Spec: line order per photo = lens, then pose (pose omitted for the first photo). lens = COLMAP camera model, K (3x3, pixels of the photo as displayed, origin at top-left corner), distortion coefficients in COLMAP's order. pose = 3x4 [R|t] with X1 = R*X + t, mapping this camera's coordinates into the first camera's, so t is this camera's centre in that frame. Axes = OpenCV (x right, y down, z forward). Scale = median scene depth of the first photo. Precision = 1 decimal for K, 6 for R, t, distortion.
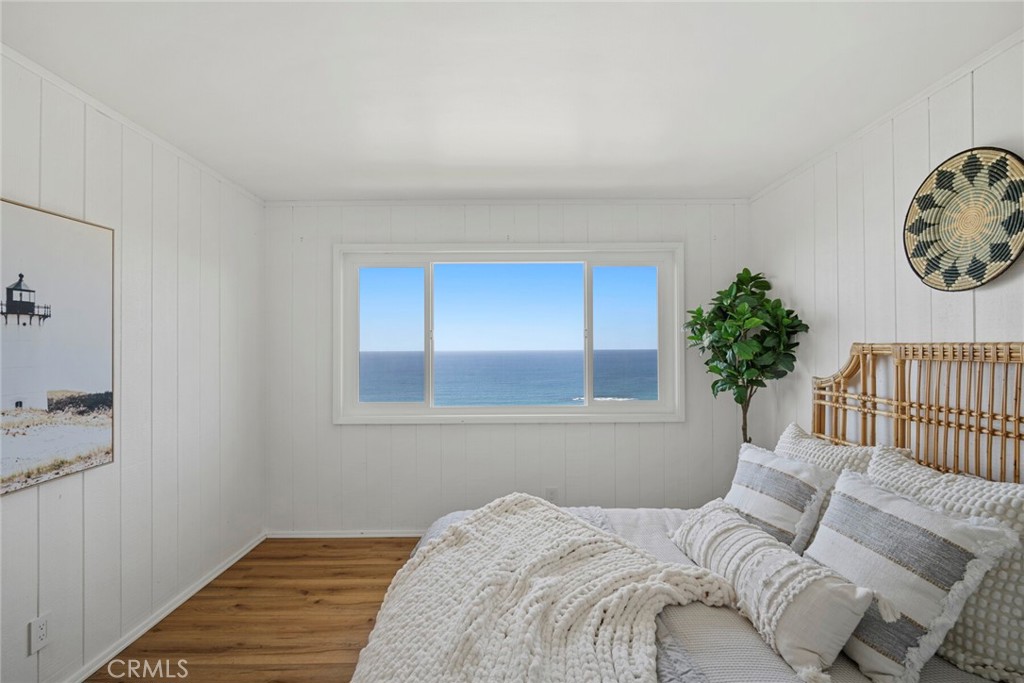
lens RADIAL K [[455.6, 0, 510.3], [0, 455.6, 345.5], [0, 0, 1]] dist [-0.014201, 0.004517]
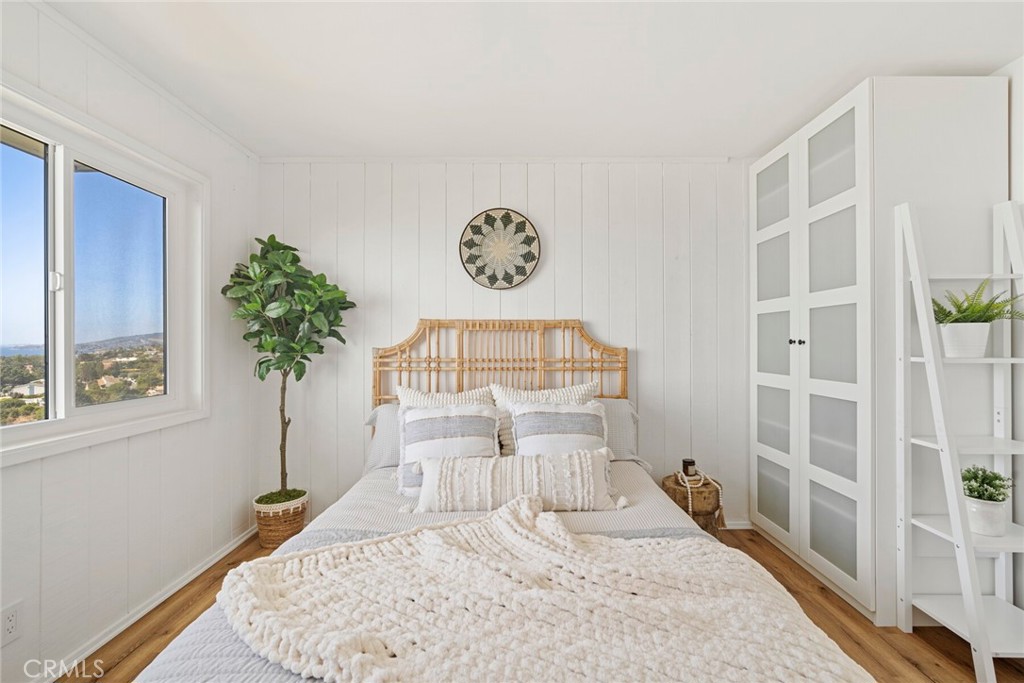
lens RADIAL K [[452.6, 0, 515.4], [0, 452.6, 339.6], [0, 0, 1]] dist [-0.010715, 0.000893]
pose [[-0.001858, 0.011112, 0.999937, -0.565216], [-0.004433, 0.999928, -0.011120, 0.070347], [-0.999988, -0.004453, -0.001809, 0.755600]]
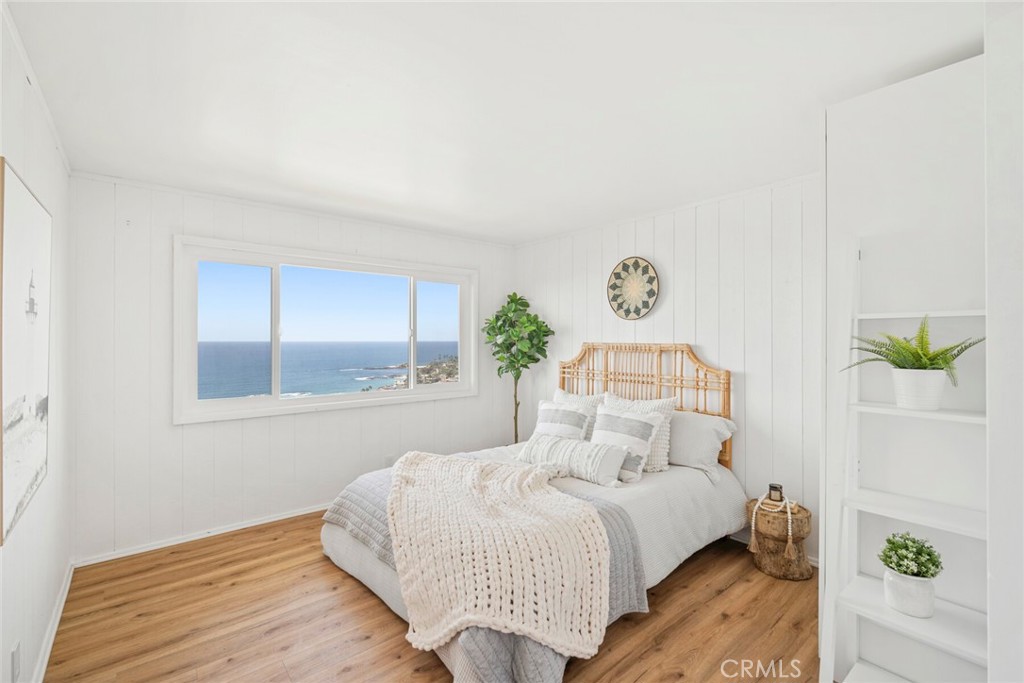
lens RADIAL K [[452.6, 0, 515.4], [0, 452.6, 339.6], [0, 0, 1]] dist [-0.010715, 0.000893]
pose [[0.764445, 0.006054, 0.644660, -0.689792], [-0.009120, 0.999957, 0.001423, -0.017920], [-0.644624, -0.006967, 0.764468, -0.261536]]
